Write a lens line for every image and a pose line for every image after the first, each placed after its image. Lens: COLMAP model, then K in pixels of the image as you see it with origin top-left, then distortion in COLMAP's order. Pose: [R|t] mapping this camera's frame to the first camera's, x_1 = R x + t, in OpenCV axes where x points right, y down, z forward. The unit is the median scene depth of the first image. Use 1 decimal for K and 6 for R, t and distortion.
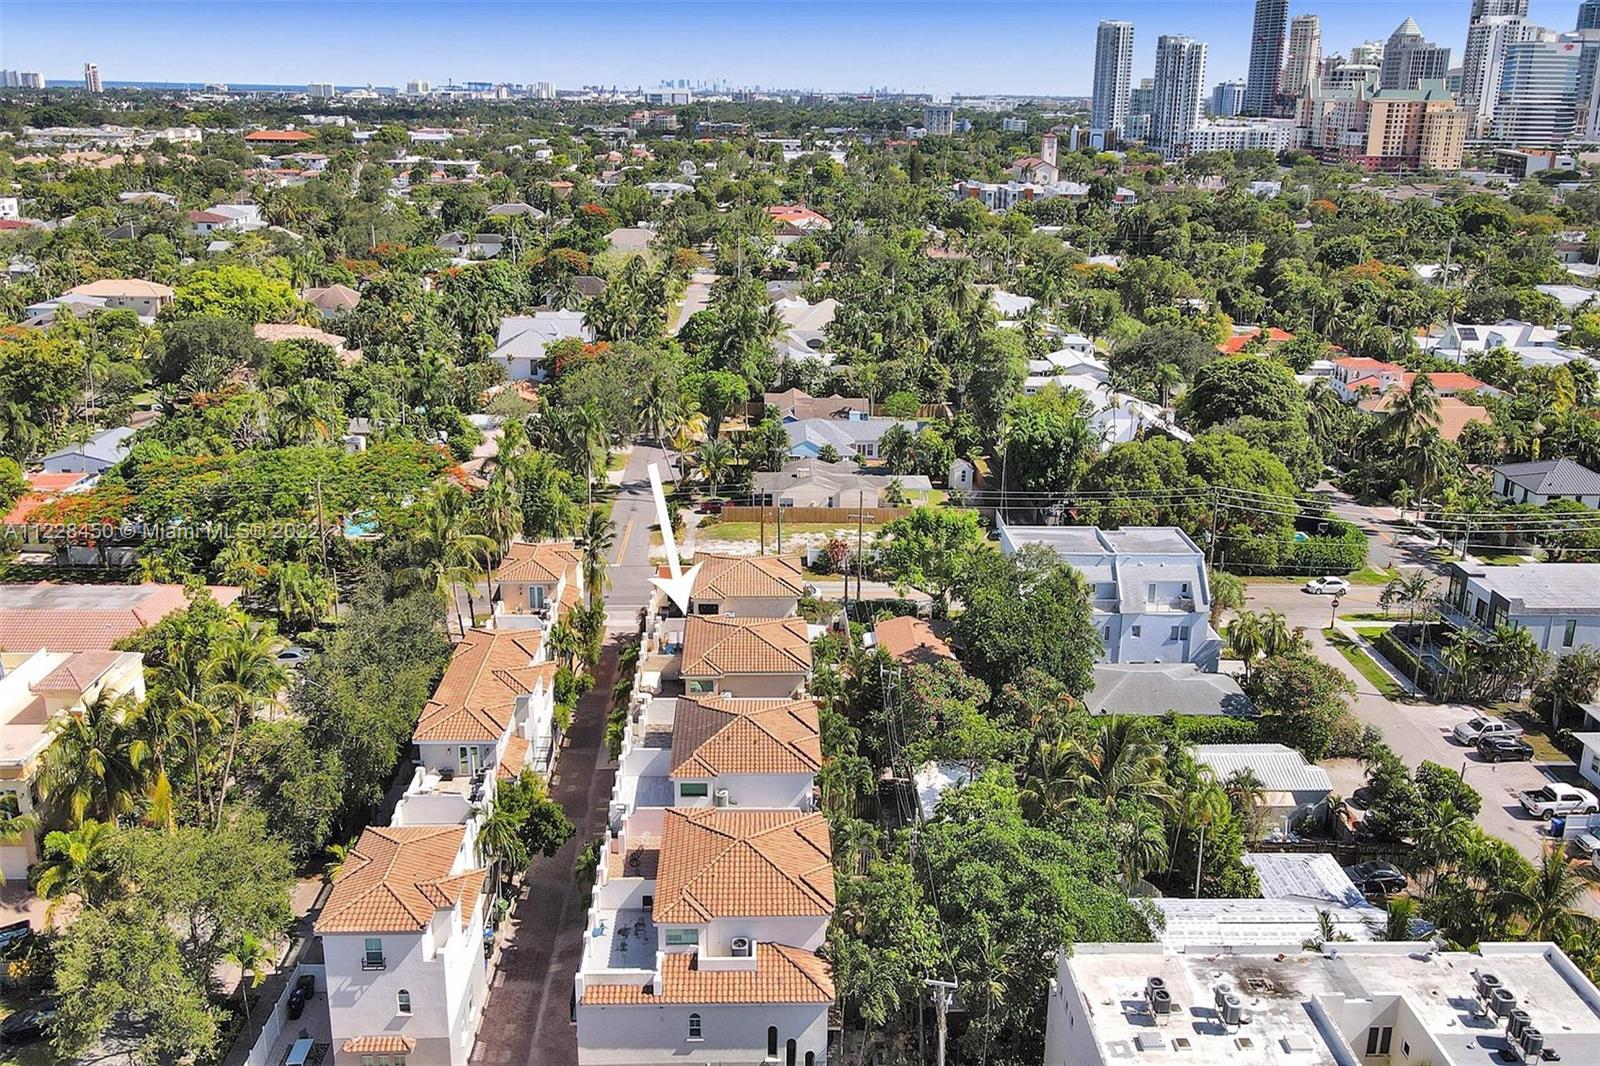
lens RADIAL K [[1156.1, 0, 800.0], [0, 1156.1, 533.0], [0, 0, 1]] dist [0.005940, 0.007111]
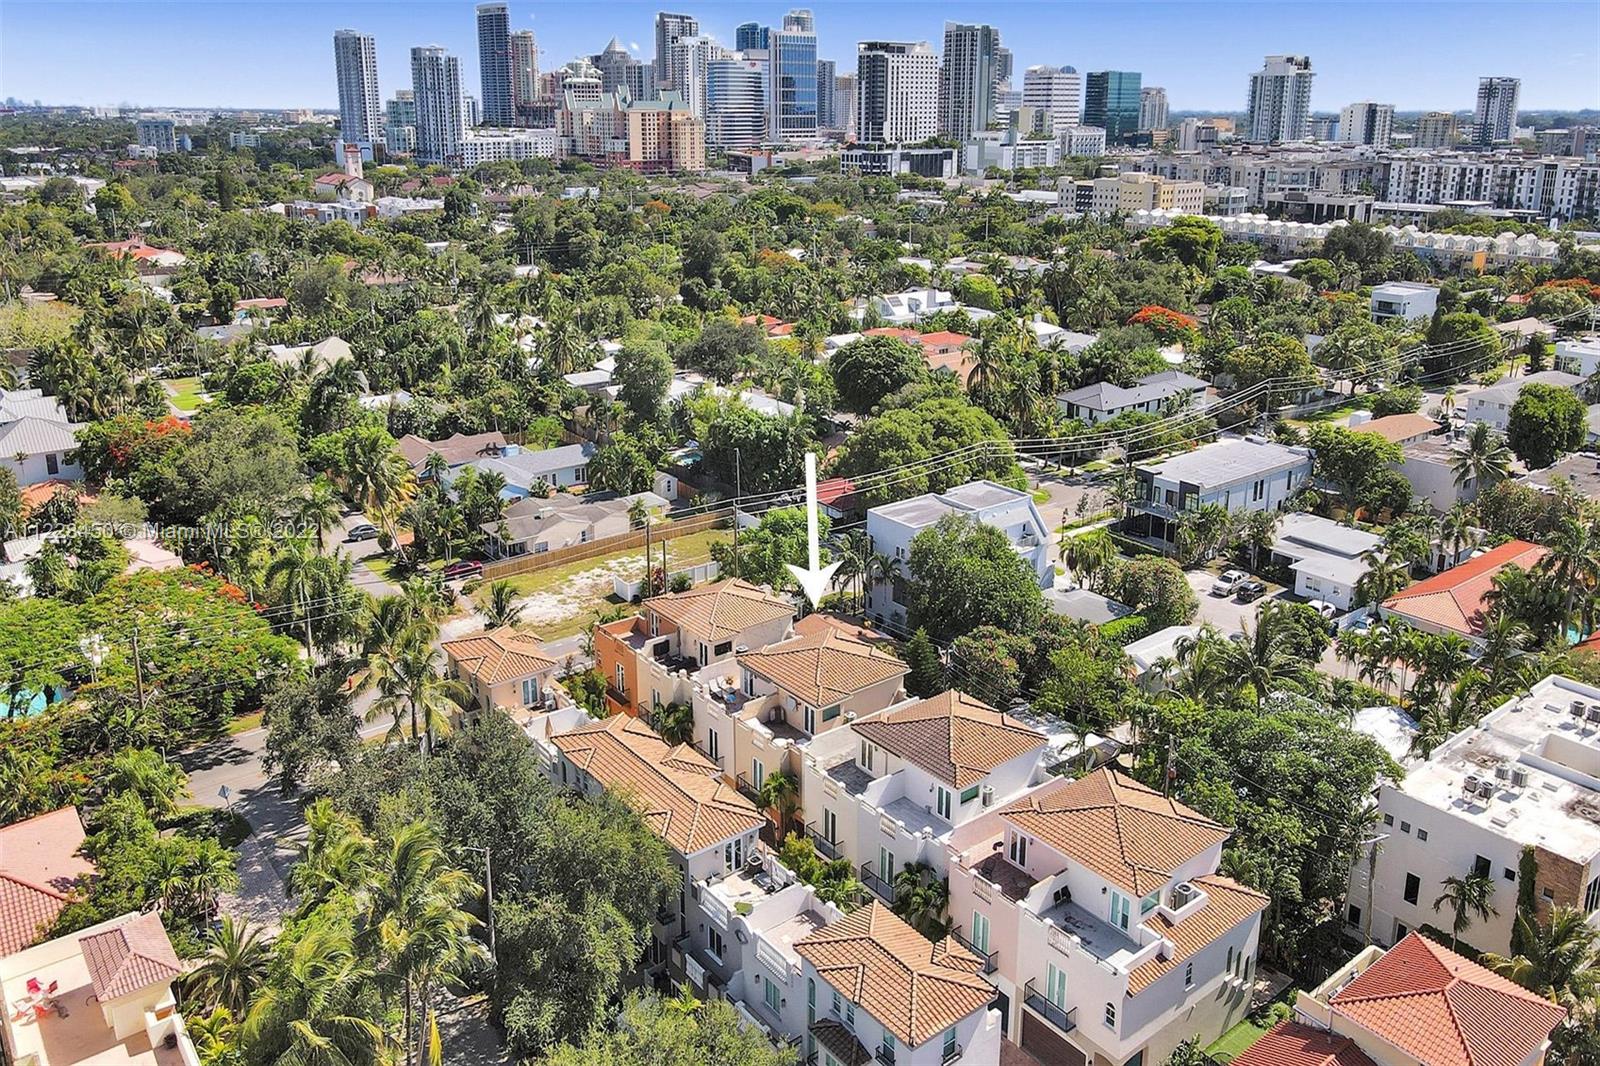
lens RADIAL K [[1161.1, 0, 800.0], [0, 1161.1, 533.0], [0, 0, 1]] dist [-0.006402, 0.047289]
pose [[0.810349, -0.212173, 0.546185, -0.214651], [0.217622, 0.974445, 0.055662, -0.026792], [-0.544037, 0.073756, 0.835813, 0.064744]]
